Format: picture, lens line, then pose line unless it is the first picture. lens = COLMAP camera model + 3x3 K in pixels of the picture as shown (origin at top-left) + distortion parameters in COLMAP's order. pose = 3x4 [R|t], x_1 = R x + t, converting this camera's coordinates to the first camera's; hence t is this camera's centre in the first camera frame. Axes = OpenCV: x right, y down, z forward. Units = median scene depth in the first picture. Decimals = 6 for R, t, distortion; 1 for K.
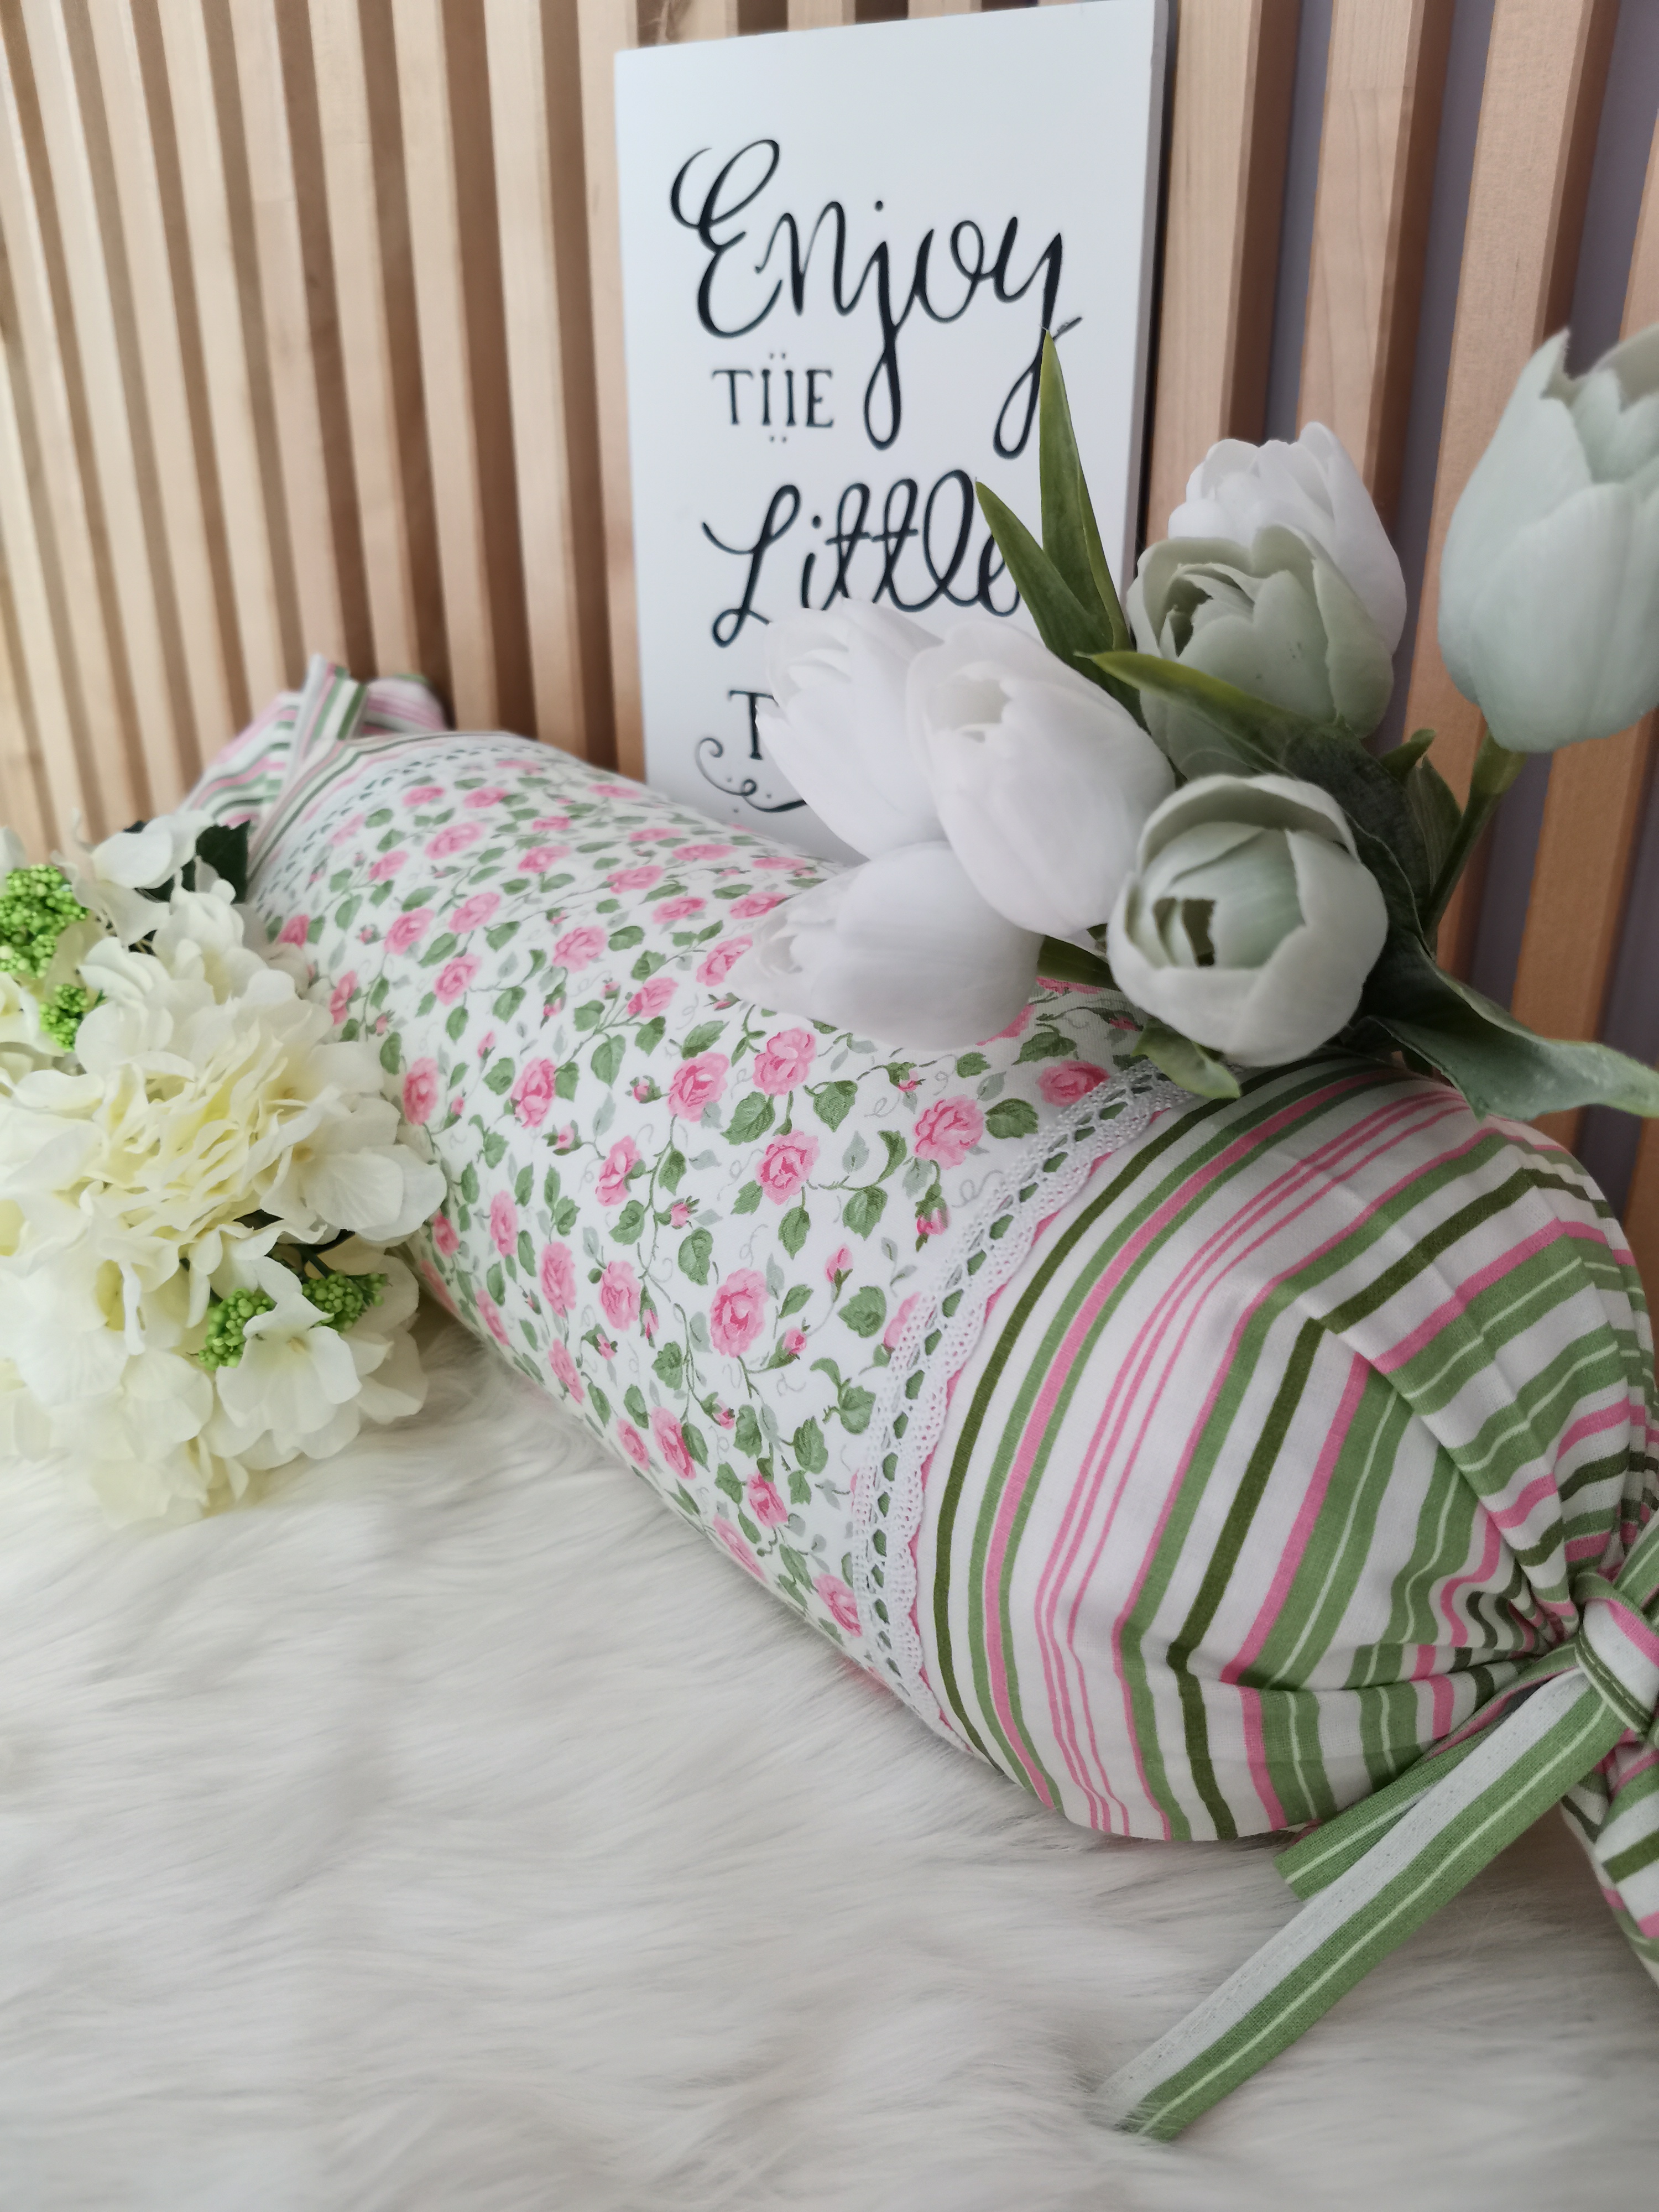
lens RADIAL K [[1764.8, 0, 763.6], [0, 1764.8, 1130.5], [0, 0, 1]] dist [-0.021598, -0.072535]
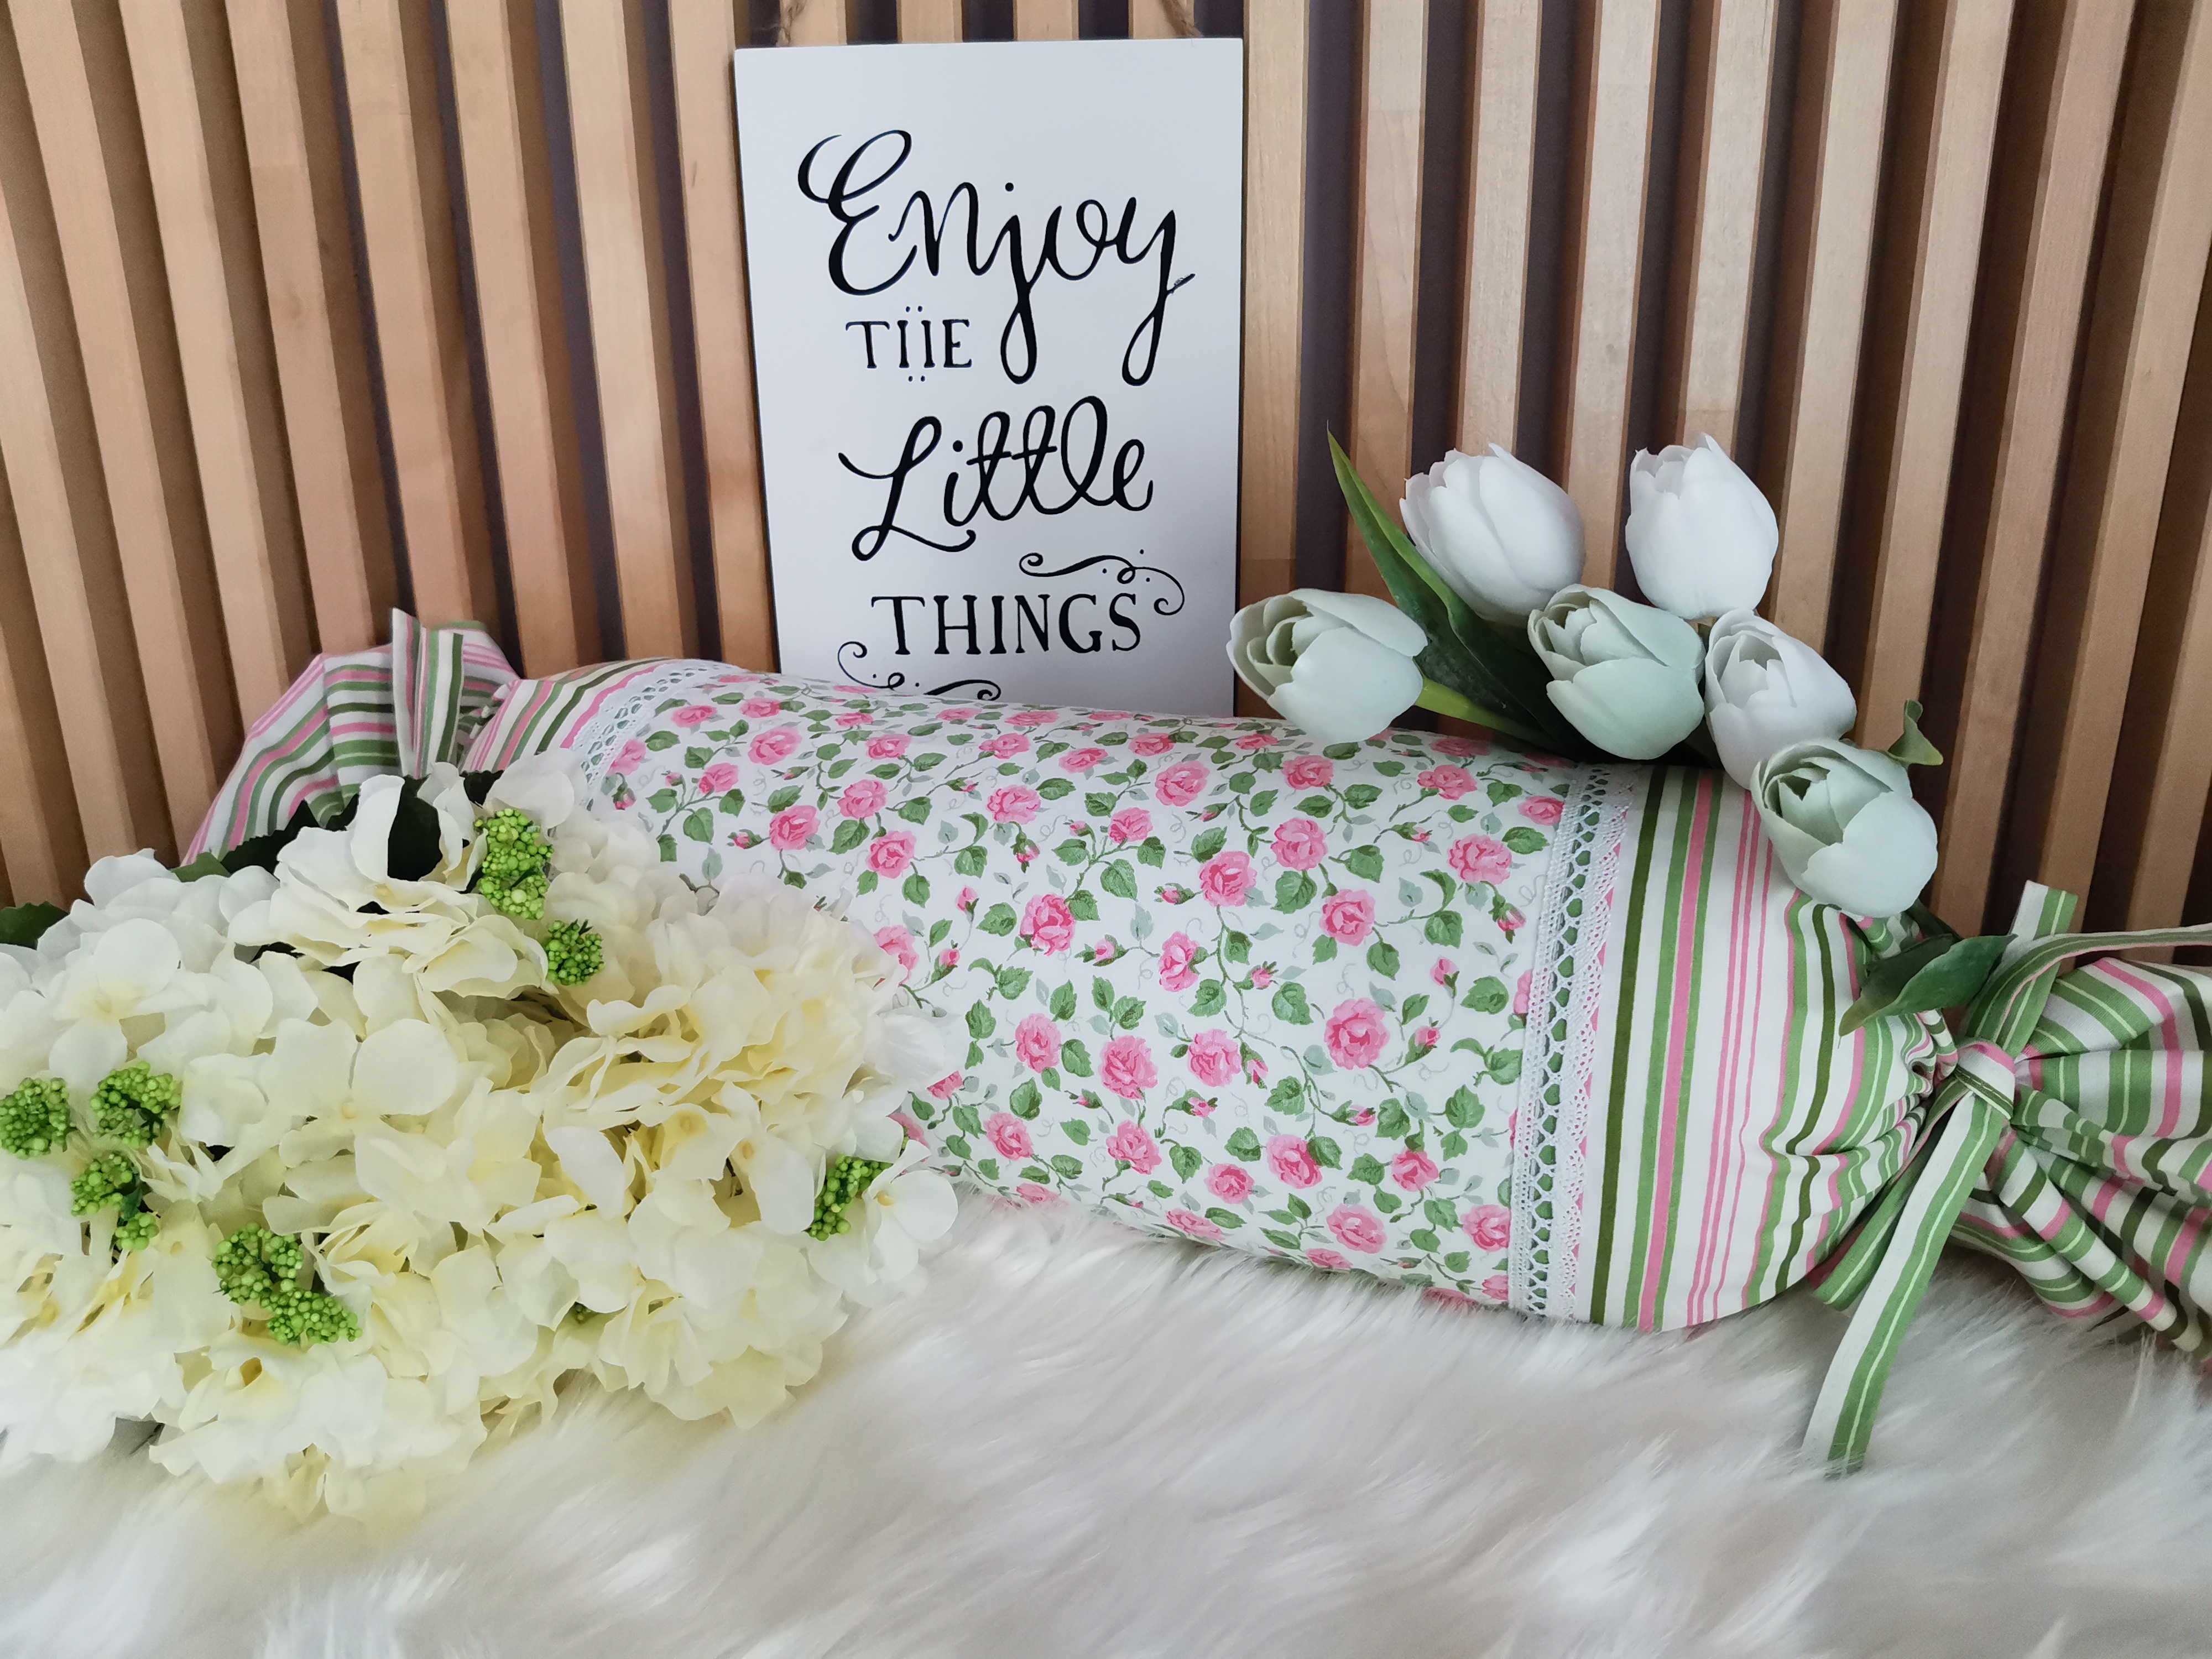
lens RADIAL K [[1703.8, 0, 1189.0], [0, 1703.8, 884.5], [0, 0, 1]] dist [-0.046563, -0.017769]
pose [[0.853725, -0.179169, 0.488930, -0.482861], [0.220909, 0.974878, -0.028486, 0.004661], [-0.471543, 0.132329, 0.871858, -0.020572]]
